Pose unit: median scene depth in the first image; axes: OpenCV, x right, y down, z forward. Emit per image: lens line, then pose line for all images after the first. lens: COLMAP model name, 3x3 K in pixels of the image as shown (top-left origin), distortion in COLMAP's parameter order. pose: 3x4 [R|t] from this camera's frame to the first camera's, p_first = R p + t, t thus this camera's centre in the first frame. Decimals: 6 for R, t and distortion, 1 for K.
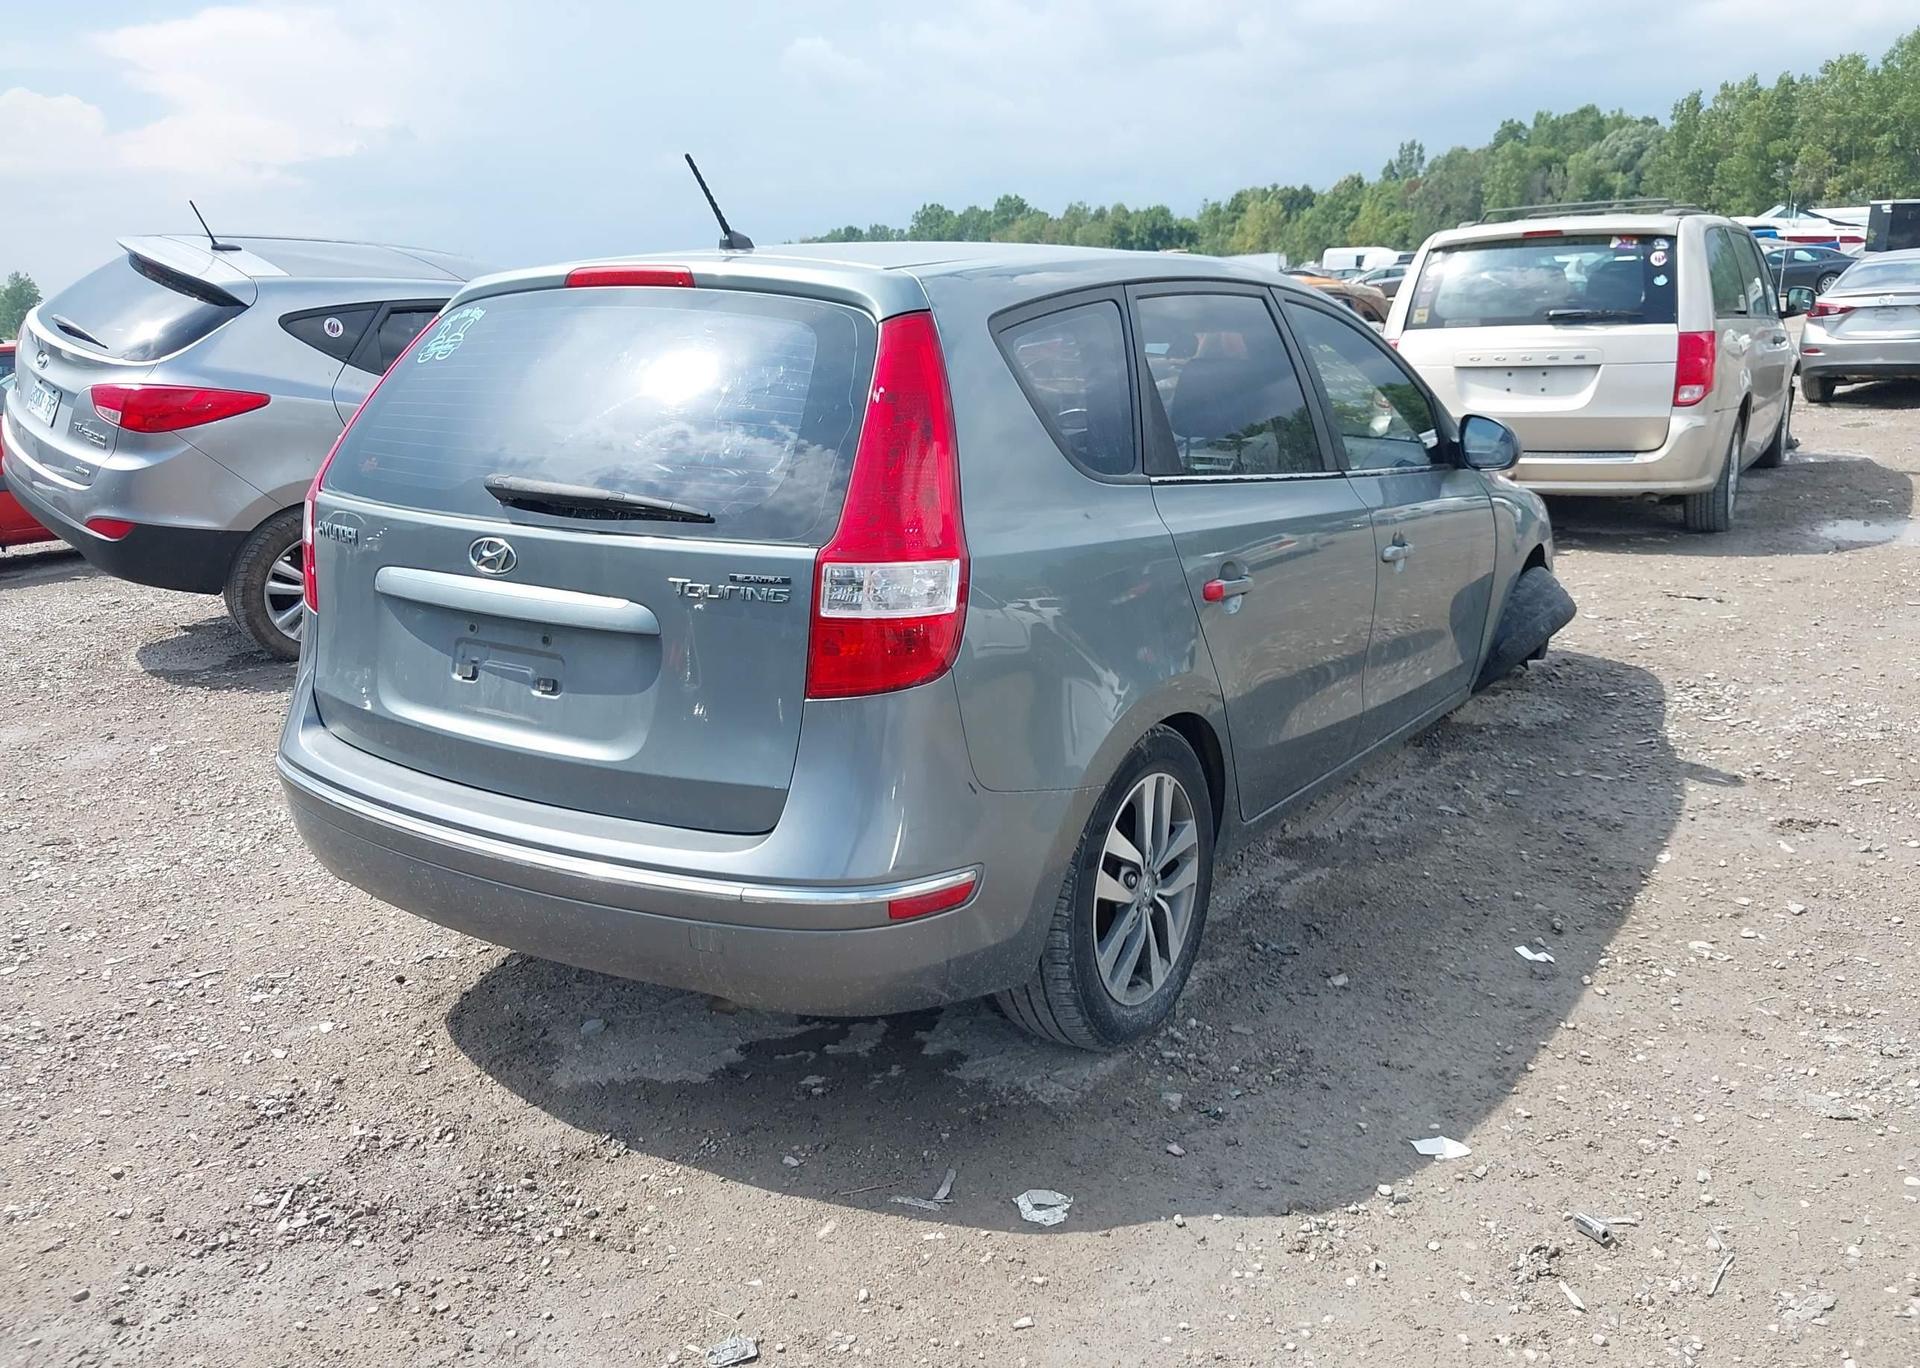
lens RADIAL K [[1534.5, 0, 923.3], [0, 1534.5, 757.4], [0, 0, 1]] dist [-0.001771, -0.006110]
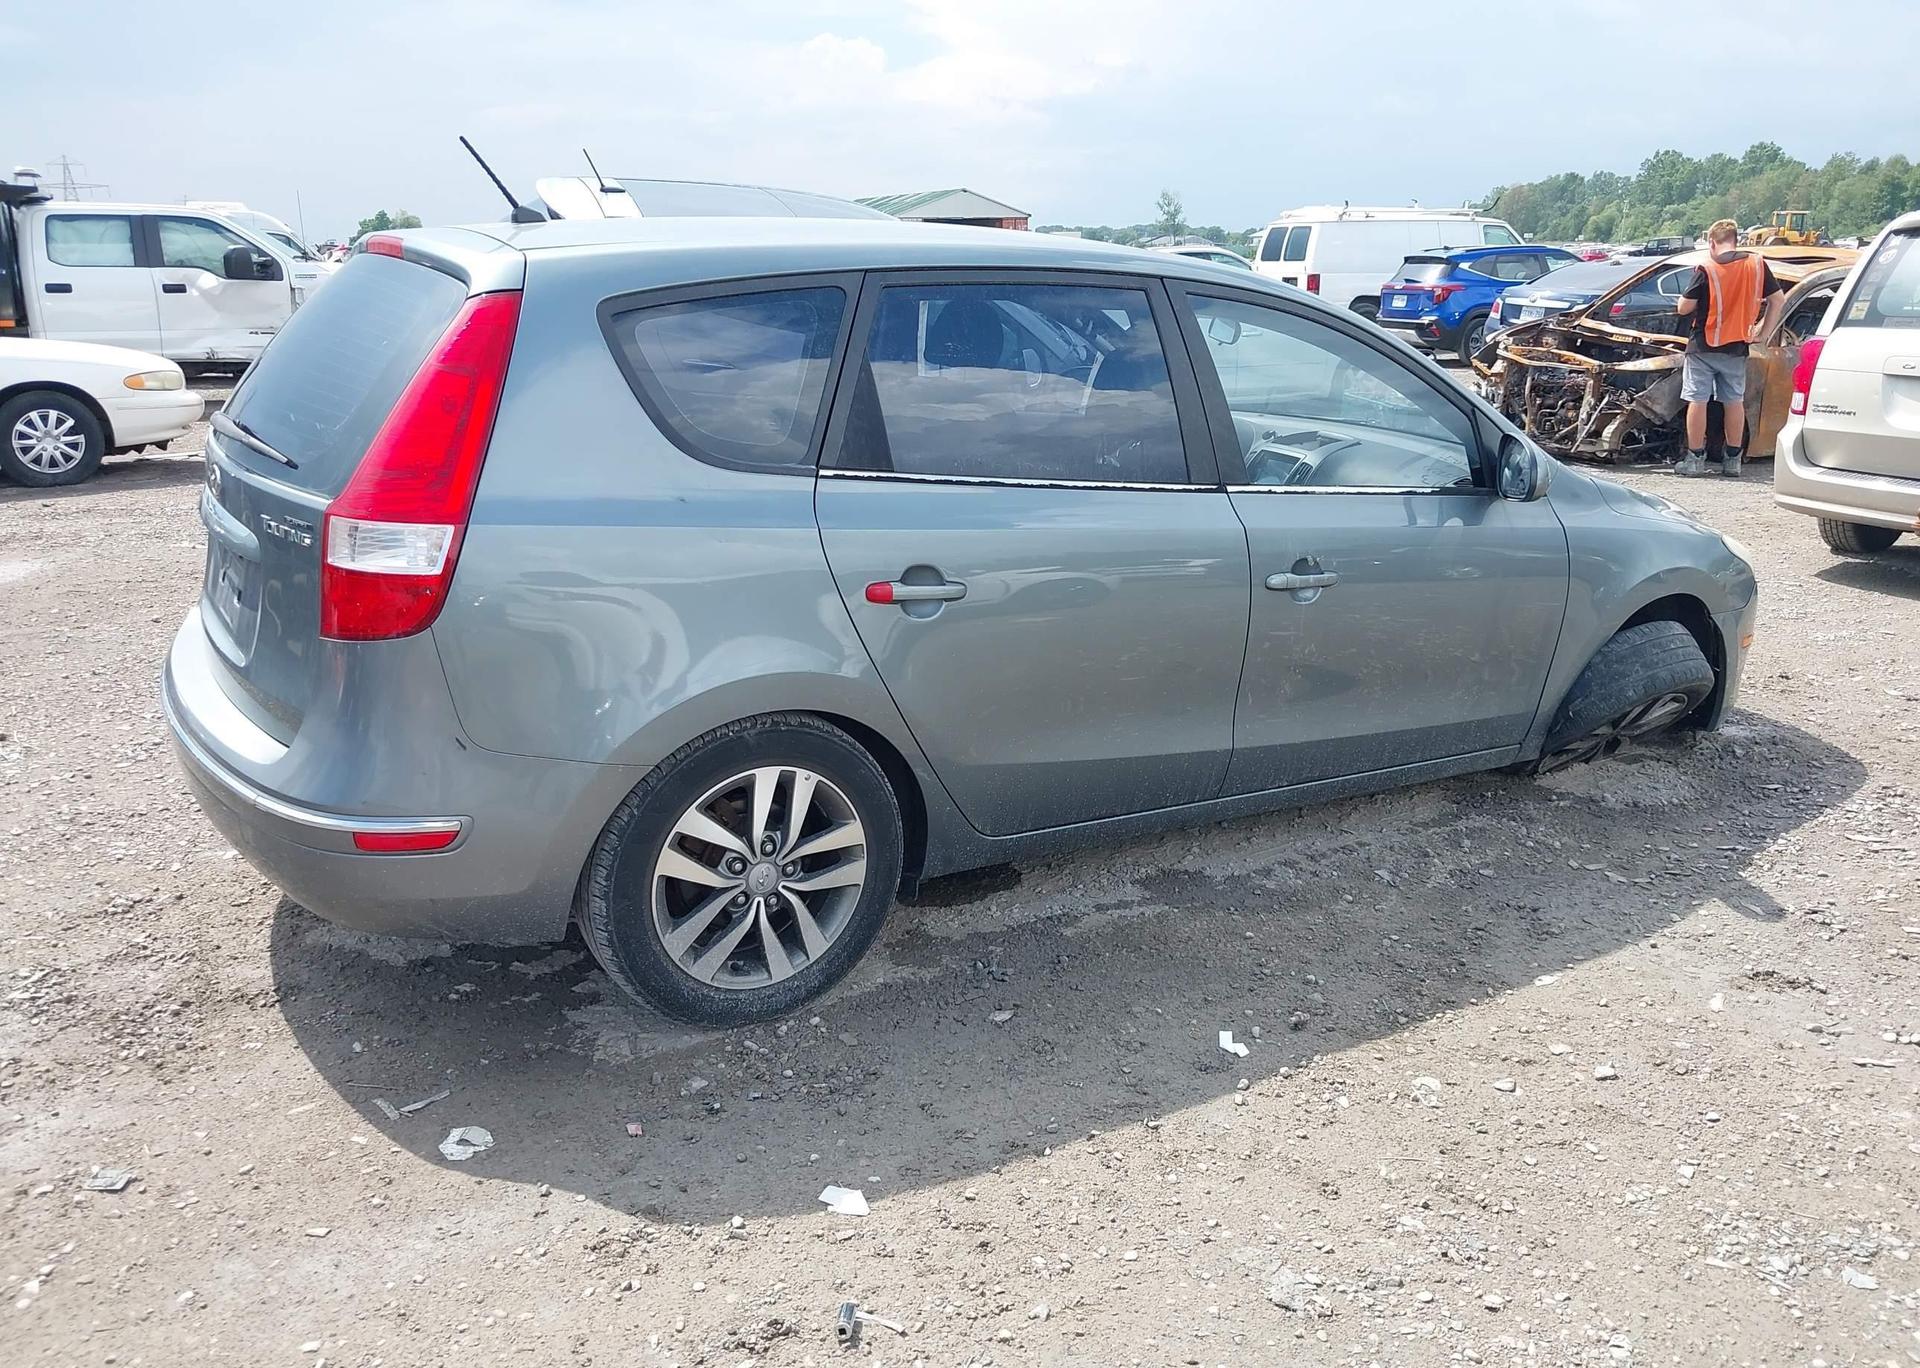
lens RADIAL K [[1534.5, 0, 967.6], [0, 1534.5, 696.3], [0, 0, 1]] dist [-0.001771, -0.006110]
pose [[0.907288, 0.157998, -0.389700, 0.634986], [-0.157455, 0.986956, 0.033565, -0.084479], [0.389919, 0.030907, 0.920330, 0.129067]]
